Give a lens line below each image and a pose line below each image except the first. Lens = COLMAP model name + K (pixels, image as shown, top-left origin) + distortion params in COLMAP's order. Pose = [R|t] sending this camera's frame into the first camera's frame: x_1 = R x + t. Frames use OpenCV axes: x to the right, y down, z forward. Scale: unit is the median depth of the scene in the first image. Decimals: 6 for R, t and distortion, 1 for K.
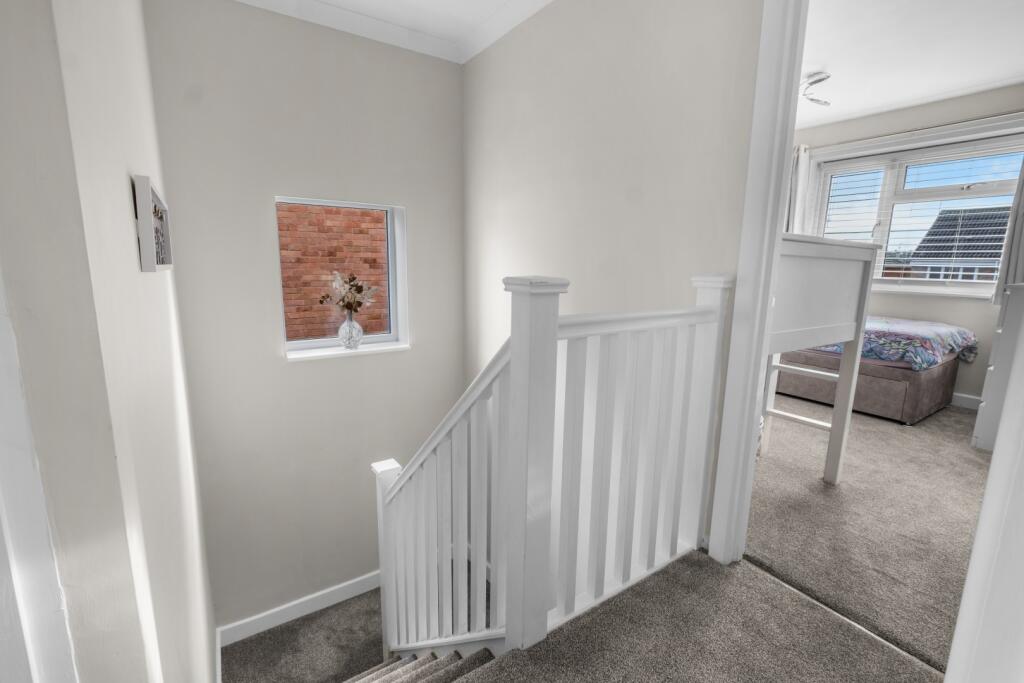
lens RADIAL K [[451.5, 0, 512.0], [0, 451.5, 341.5], [0, 0, 1]] dist [-0.001542, -0.000319]
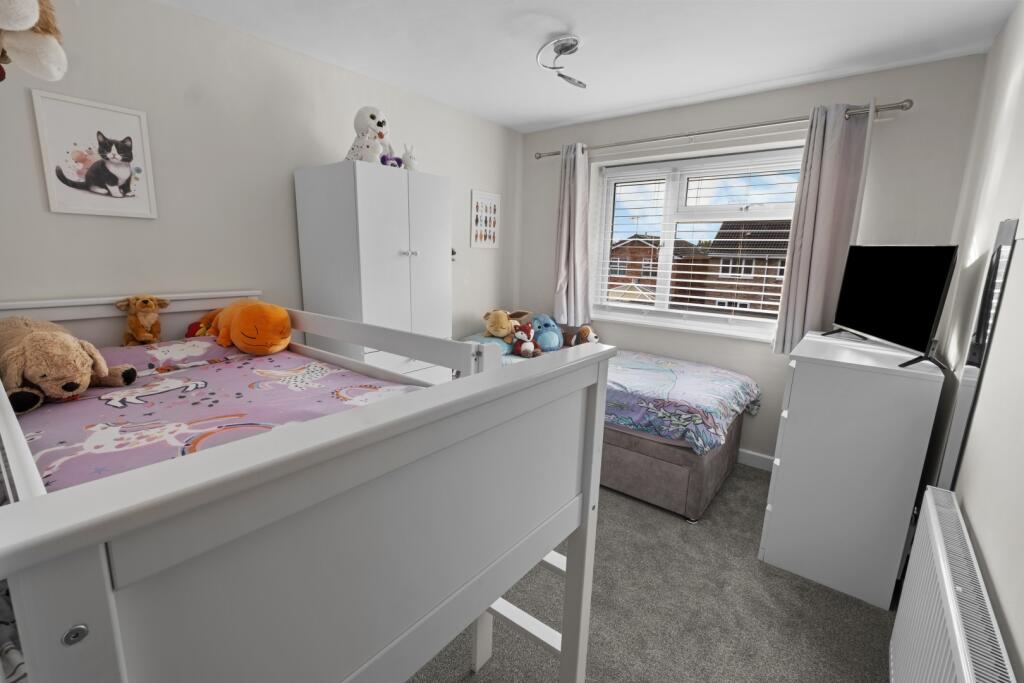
lens RADIAL K [[451.5, 0, 512.0], [0, 451.5, 341.5], [0, 0, 1]] dist [-0.001542, -0.000319]
pose [[0.952242, -0.053332, 0.300651, 0.364216], [0.044510, 0.998356, 0.036121, -0.161084], [-0.302083, -0.021014, 0.953050, 0.358979]]
